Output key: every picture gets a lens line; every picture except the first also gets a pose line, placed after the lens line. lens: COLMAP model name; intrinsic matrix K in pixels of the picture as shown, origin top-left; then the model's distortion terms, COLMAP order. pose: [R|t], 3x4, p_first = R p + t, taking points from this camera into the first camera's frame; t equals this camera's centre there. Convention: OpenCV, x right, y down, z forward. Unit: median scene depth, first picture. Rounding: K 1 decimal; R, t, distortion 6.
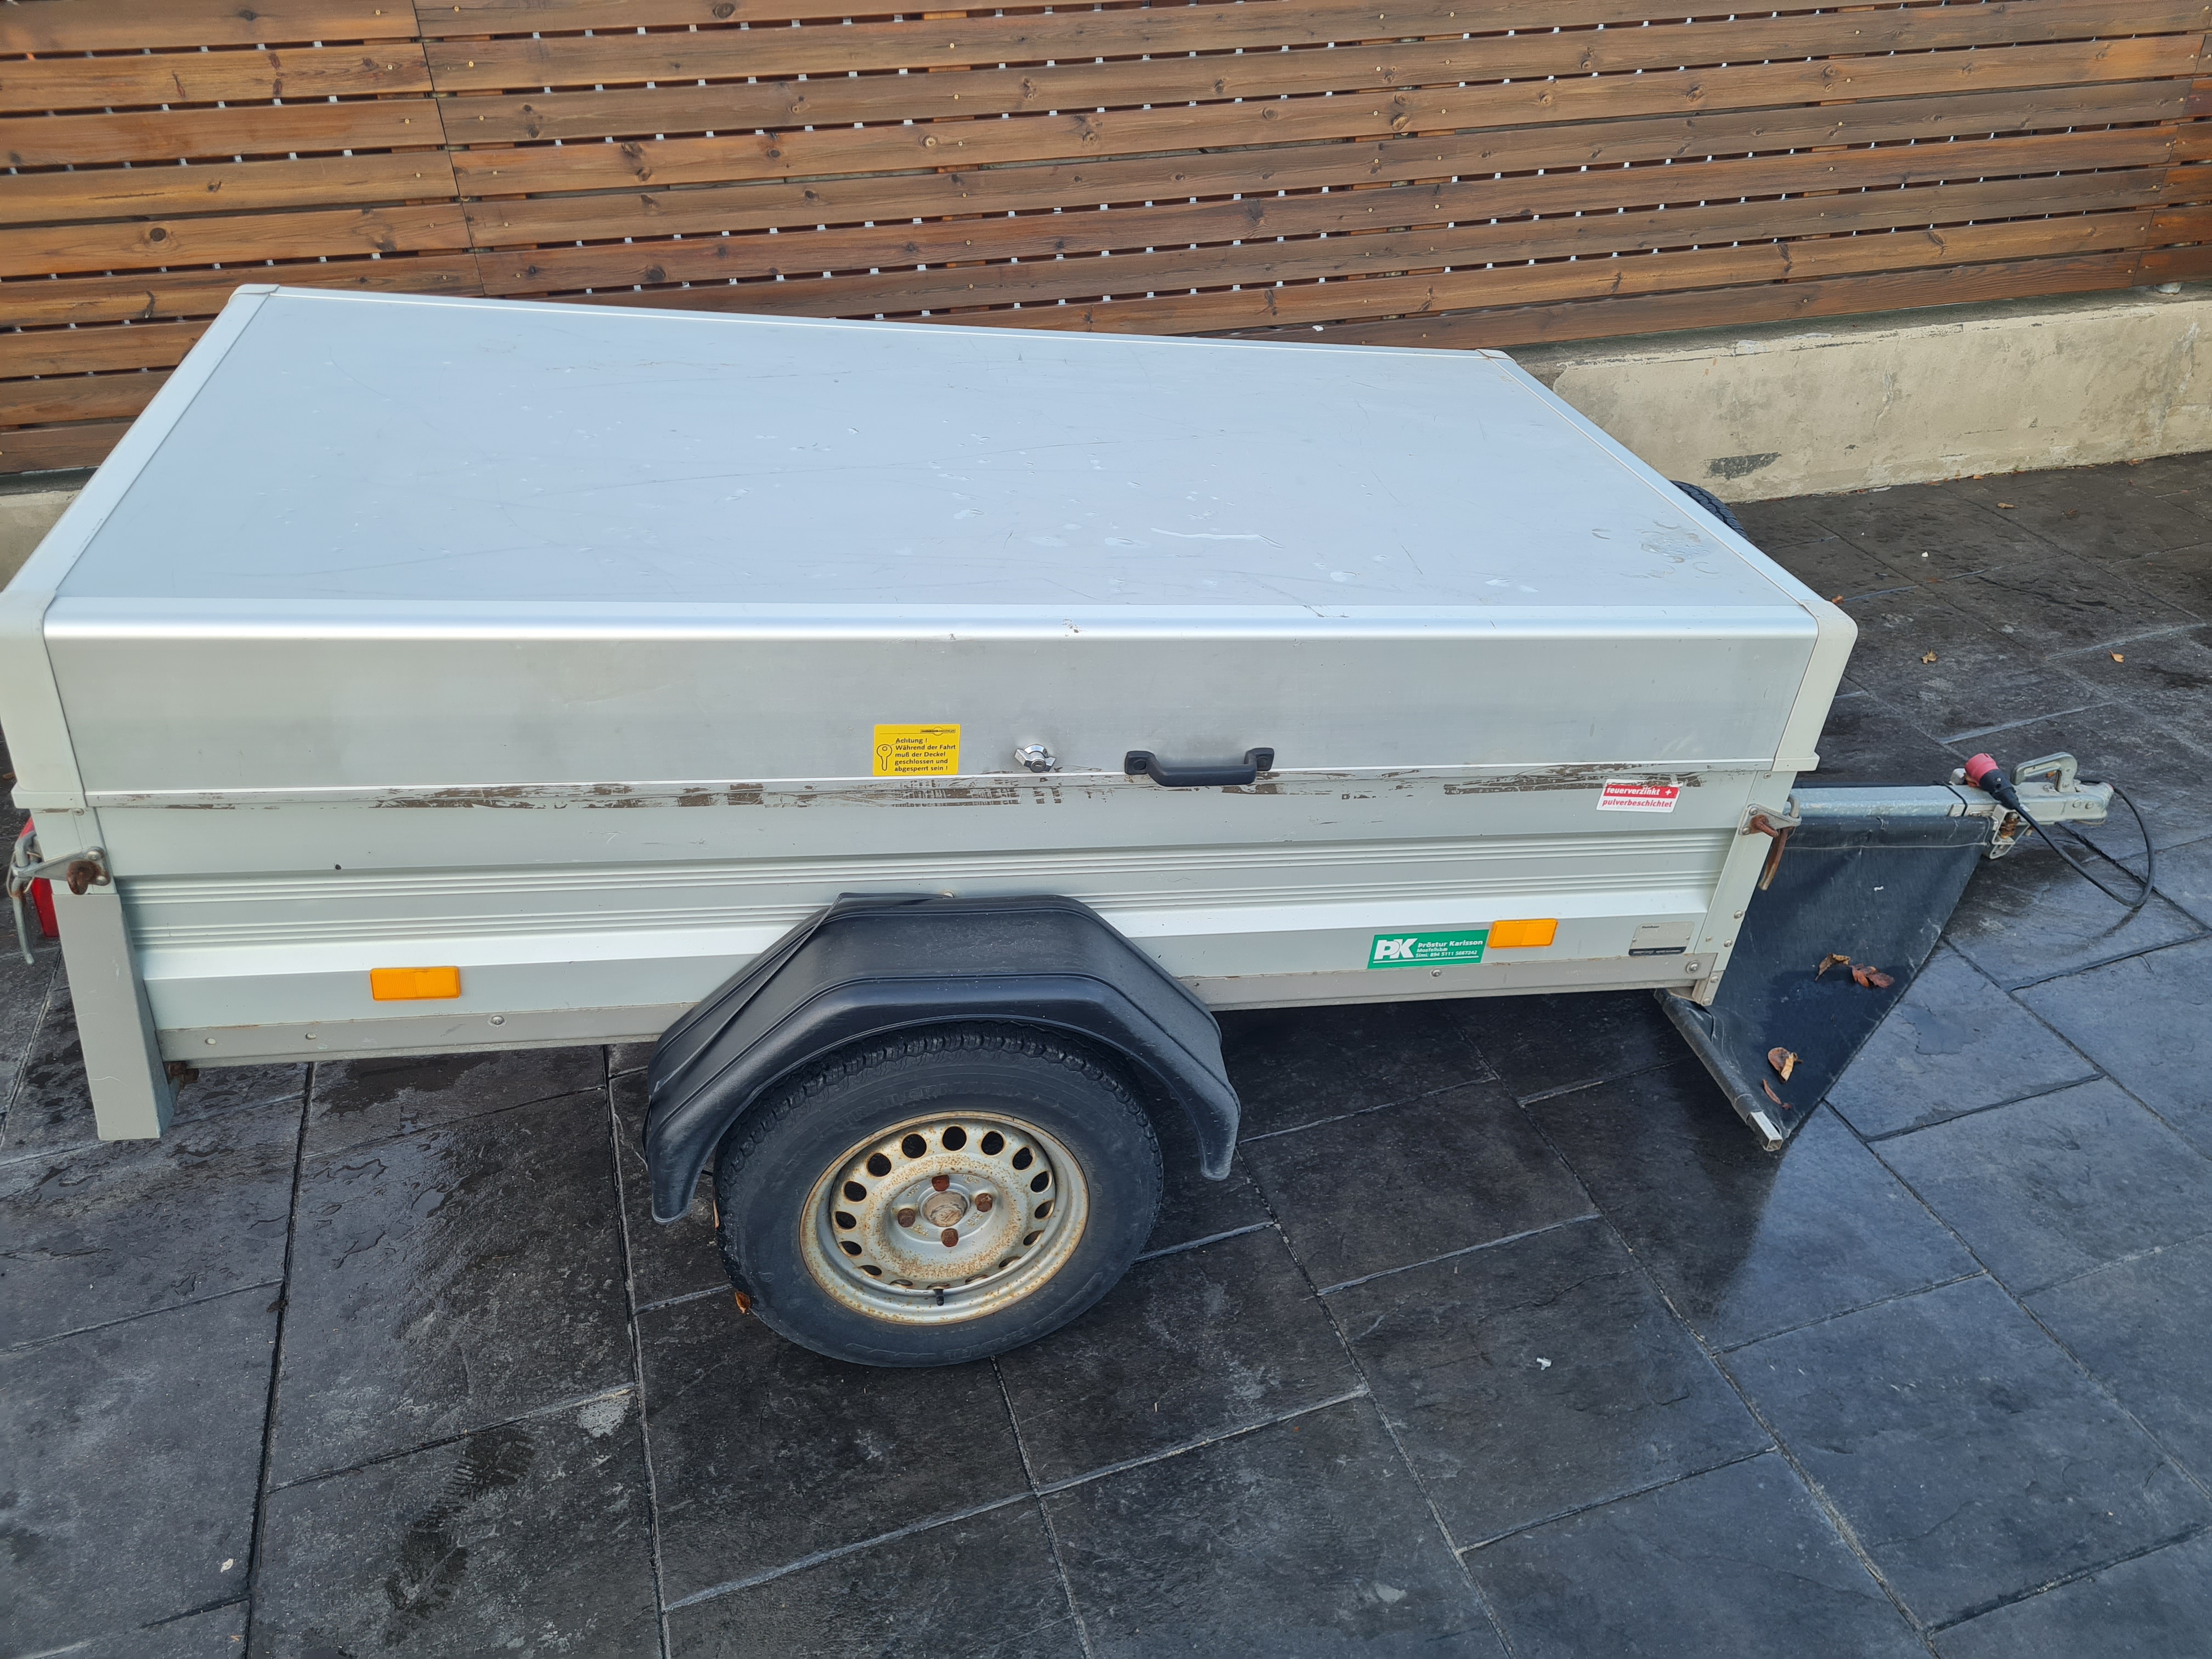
lens RADIAL K [[1690.2, 0, 1113.4], [0, 1690.2, 821.1], [0, 0, 1]] dist [0.029283, -0.015451]
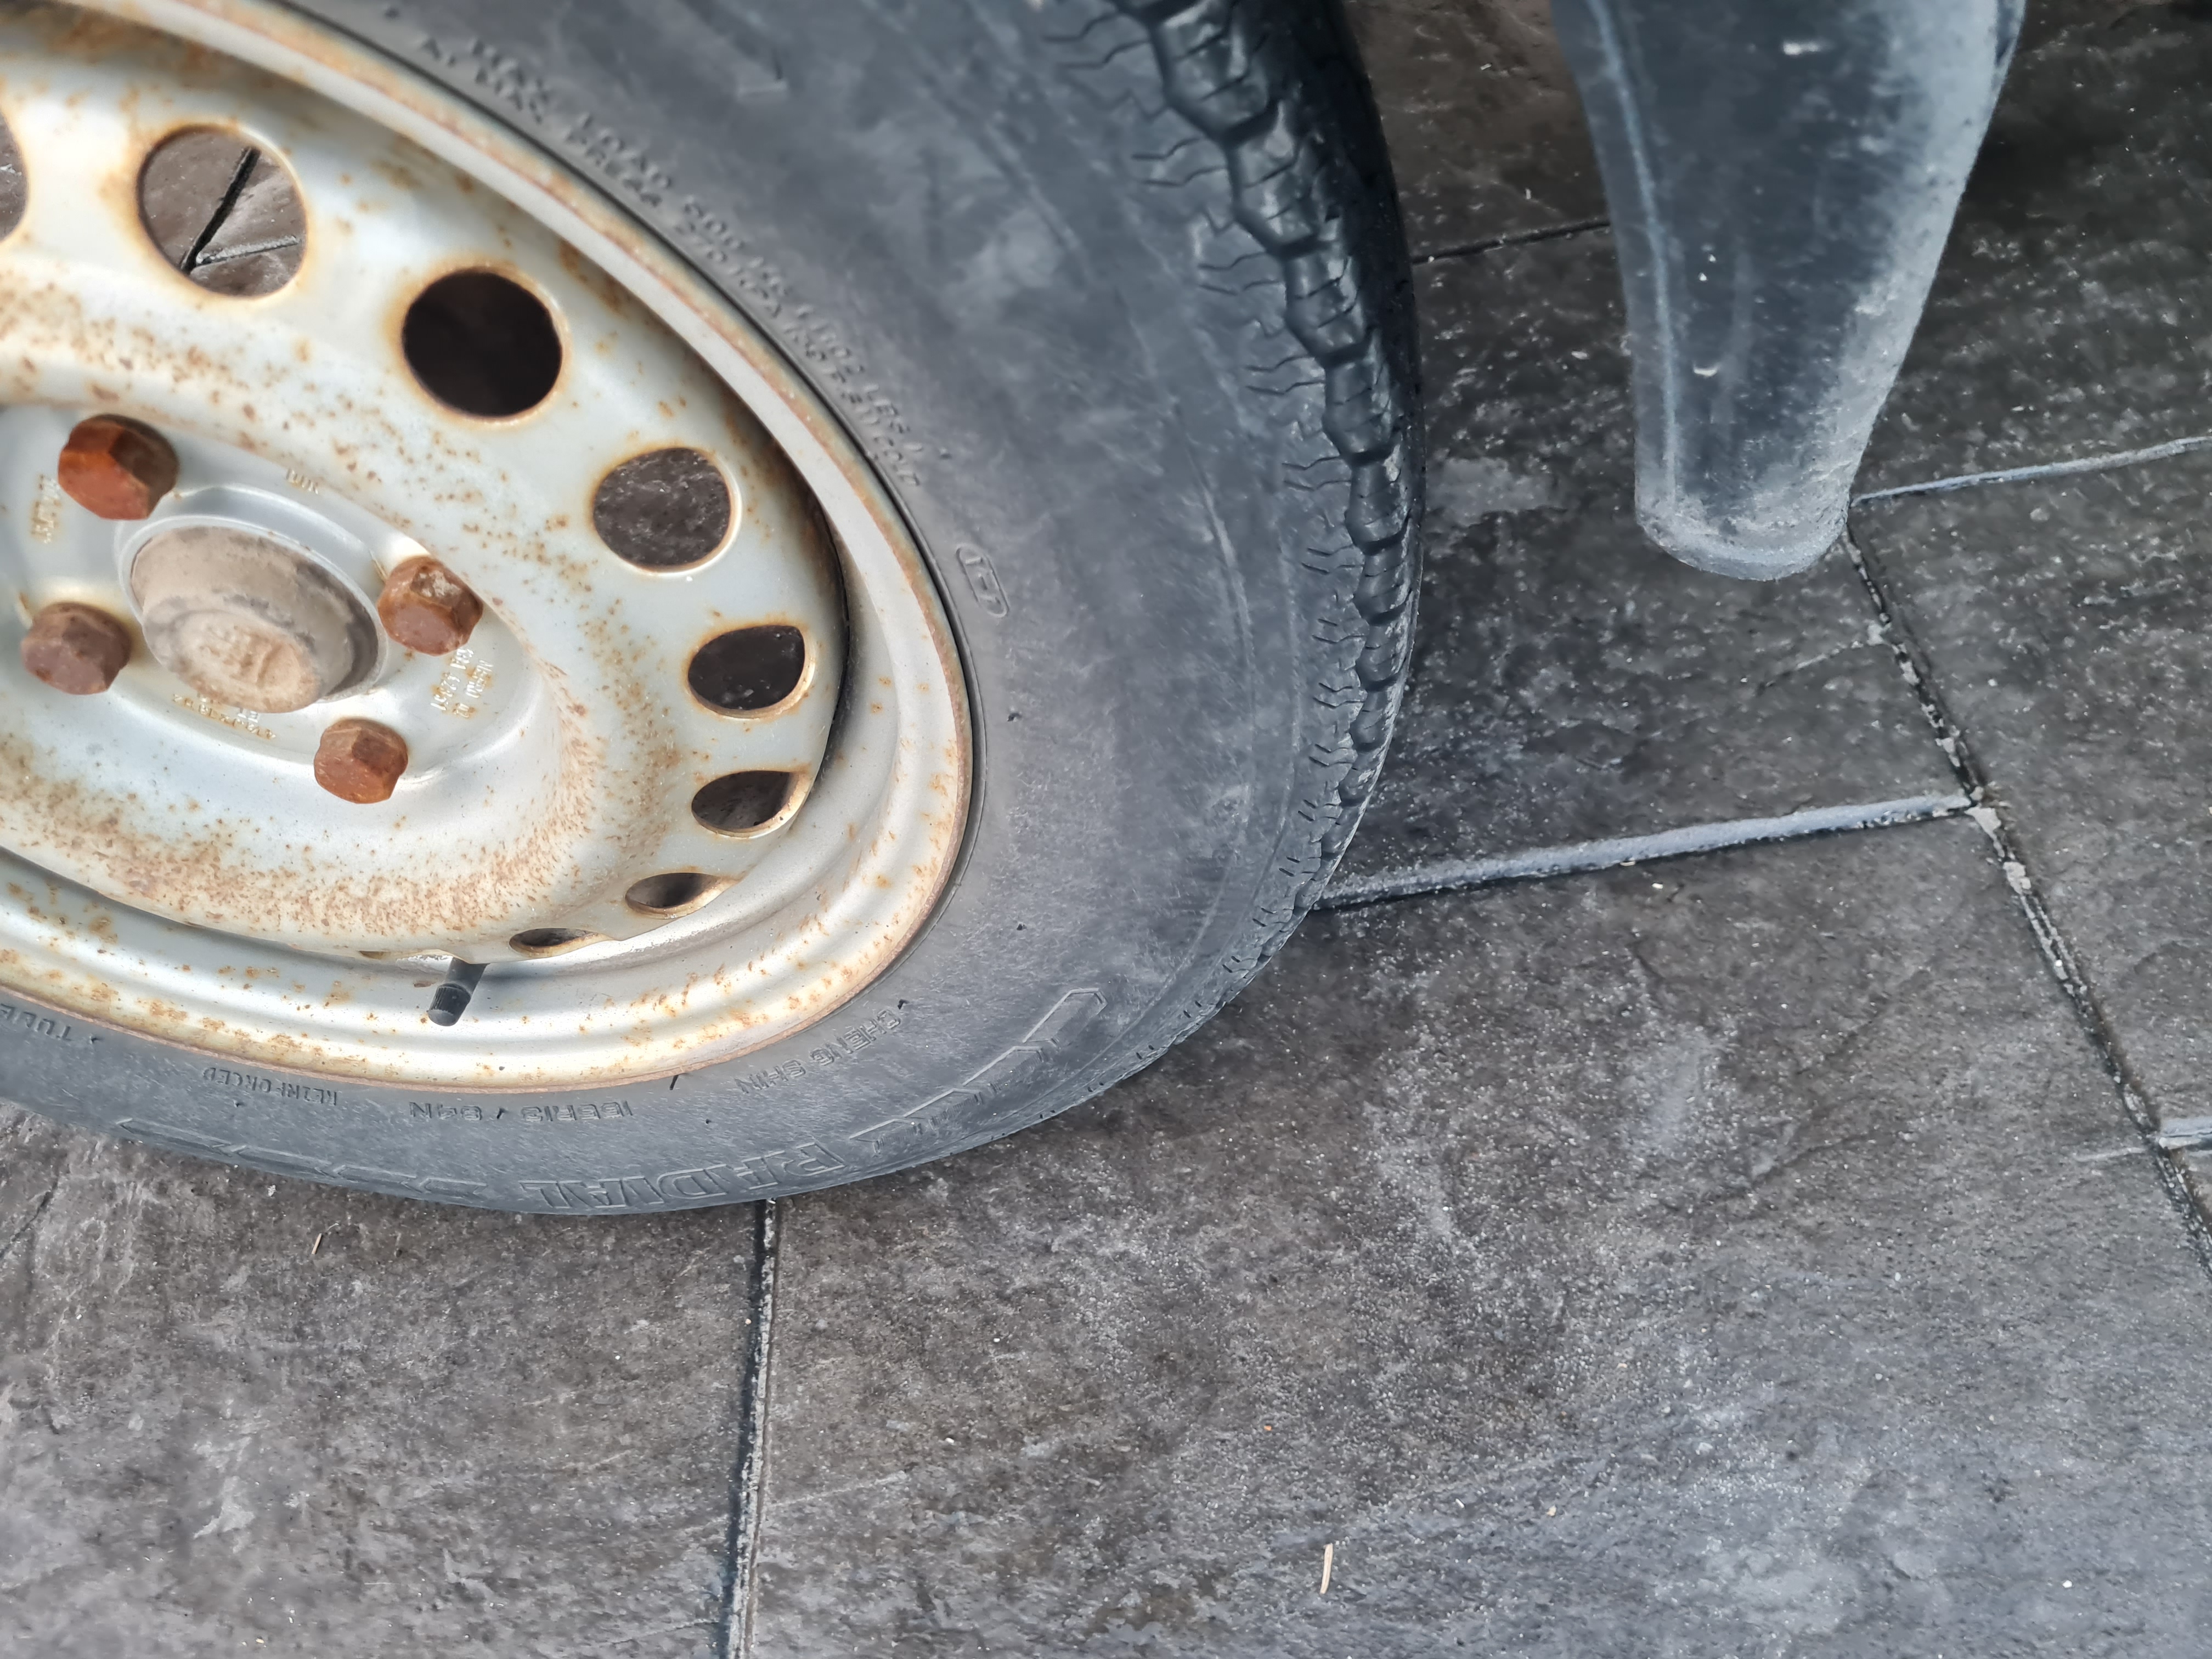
lens RADIAL K [[1690.2, 0, 1102.1], [0, 1690.2, 807.3], [0, 0, 1]] dist [0.029283, -0.015451]
pose [[0.949983, 0.107436, -0.293239, 0.049208], [-0.013136, 0.951879, 0.306193, 0.171024], [0.312025, -0.287026, 0.905680, 0.770177]]
